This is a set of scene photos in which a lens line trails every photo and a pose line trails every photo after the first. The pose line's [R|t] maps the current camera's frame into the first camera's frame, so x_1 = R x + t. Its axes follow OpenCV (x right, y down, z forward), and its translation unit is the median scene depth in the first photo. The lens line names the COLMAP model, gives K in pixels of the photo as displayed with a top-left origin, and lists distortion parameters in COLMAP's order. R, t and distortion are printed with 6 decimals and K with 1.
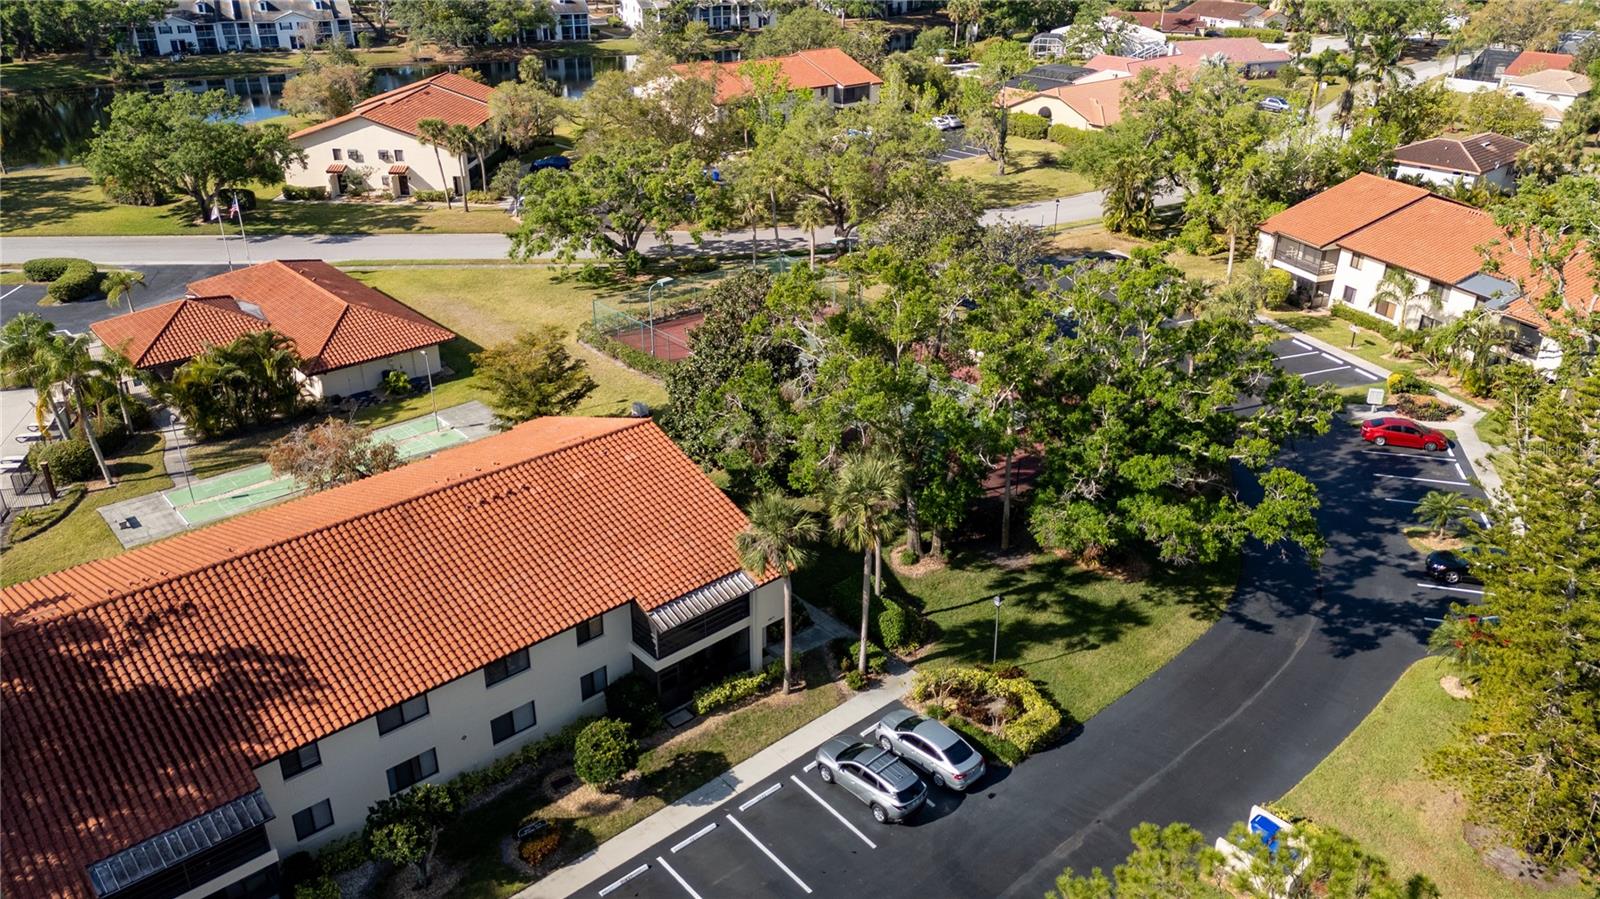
lens RADIAL K [[1163.2, 0, 800.0], [0, 1163.2, 449.5], [0, 0, 1]] dist [0.090887, -0.094520]
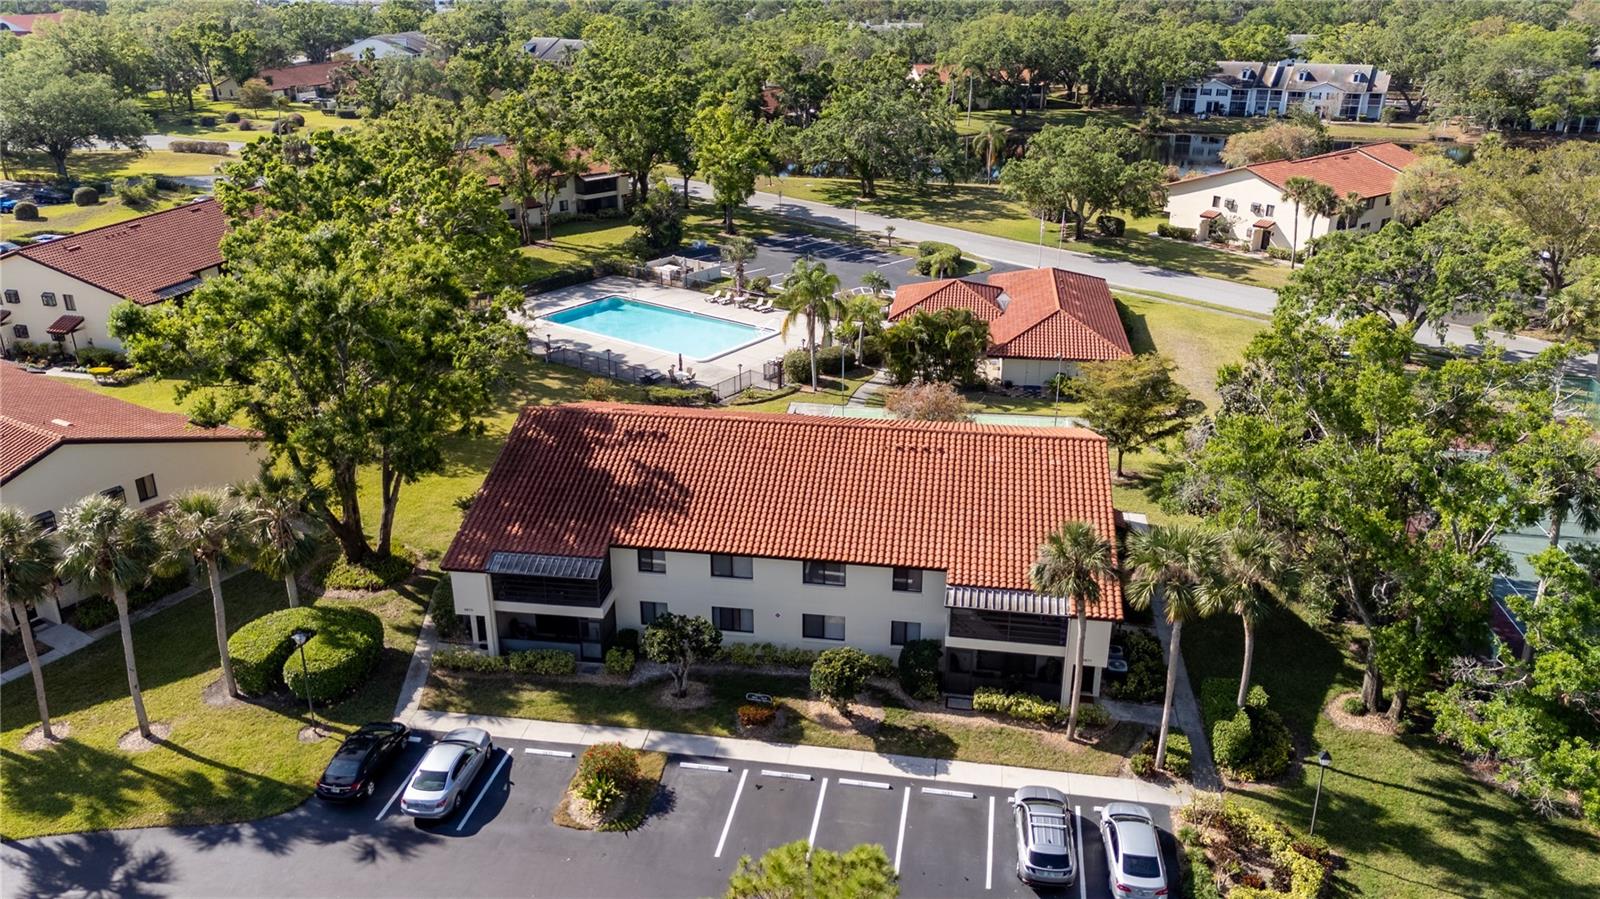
lens RADIAL K [[1163.2, 0, 800.0], [0, 1163.2, 449.5], [0, 0, 1]] dist [0.090887, -0.094520]
pose [[0.635726, 0.292979, -0.714154, 0.408849], [-0.339289, 0.937066, 0.082399, -0.011627], [0.693351, 0.189921, 0.695121, 0.136759]]
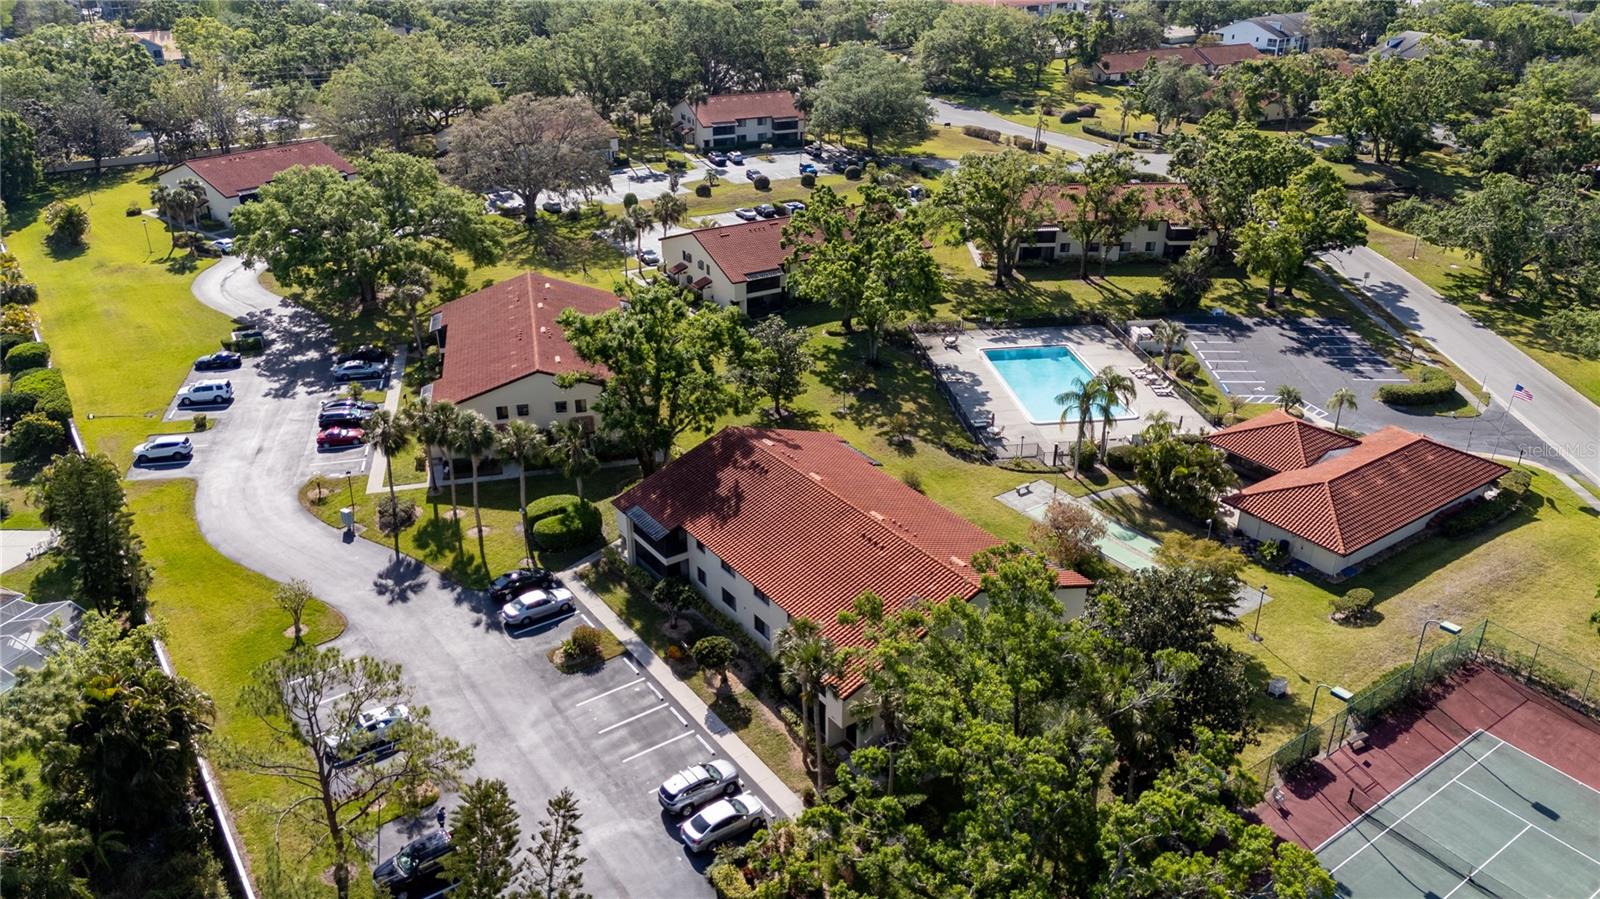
lens RADIAL K [[1163.2, 0, 800.0], [0, 1163.2, 449.5], [0, 0, 1]] dist [0.090887, -0.094520]
pose [[-0.112515, 0.431873, -0.894889, 0.947818], [-0.438214, 0.786729, 0.434772, -0.600838], [0.891801, 0.441071, 0.100734, 0.628098]]
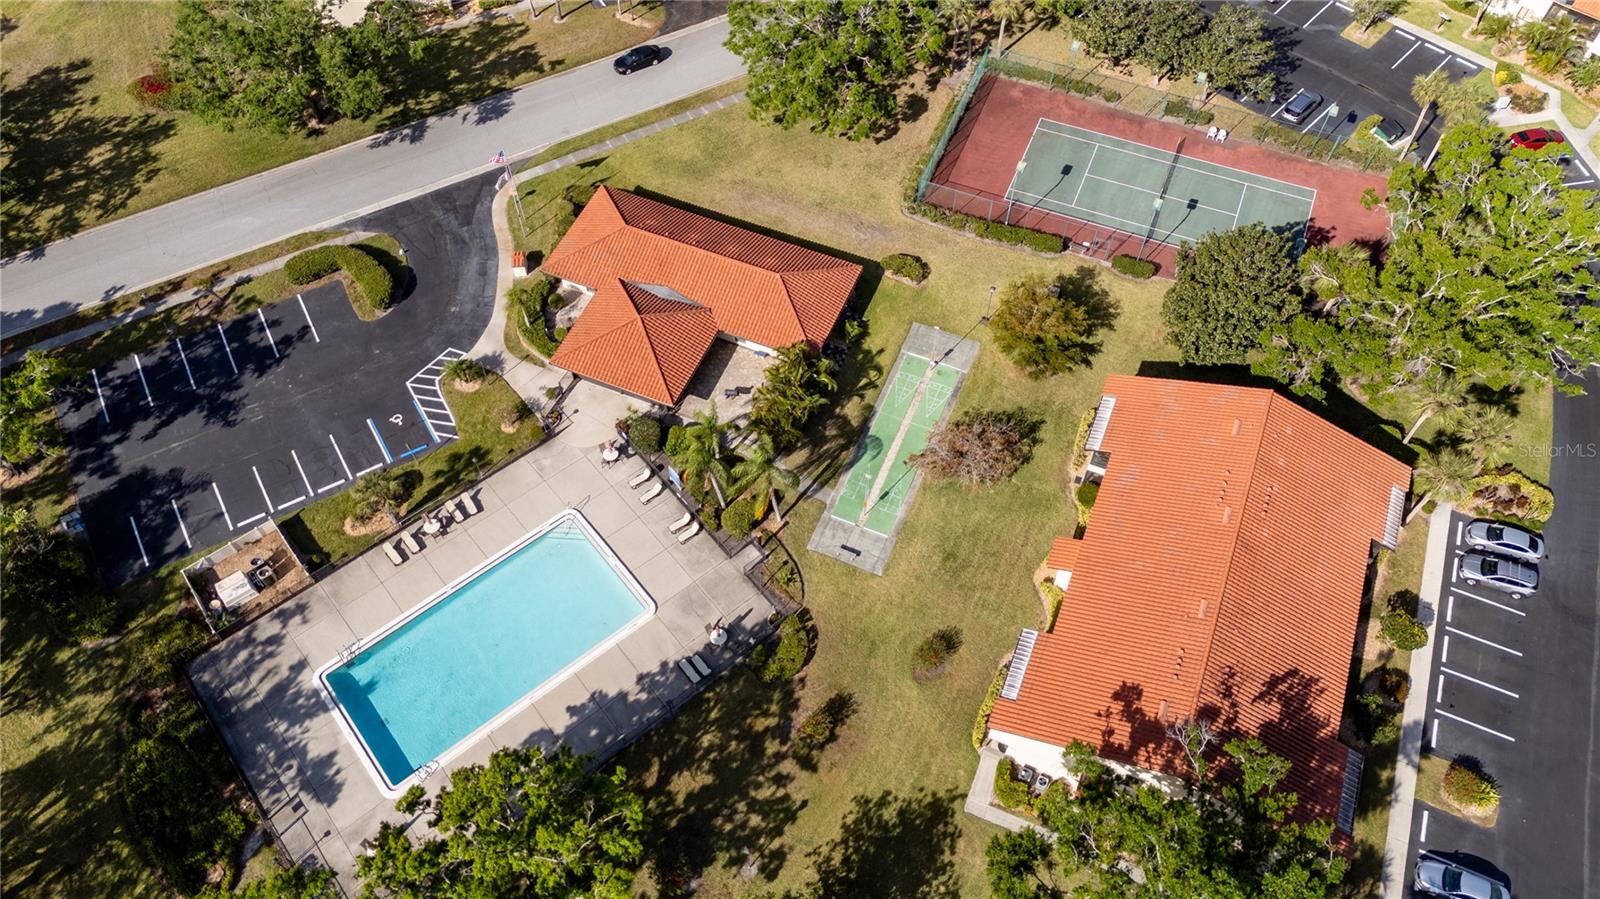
lens RADIAL K [[1163.2, 0, 800.0], [0, 1163.2, 449.5], [0, 0, 1]] dist [0.090887, -0.094520]
pose [[0.902090, -0.358616, 0.240058, -1.003259], [0.190398, 0.829943, 0.524350, -0.815288], [-0.387275, -0.427305, 0.816963, 0.024536]]
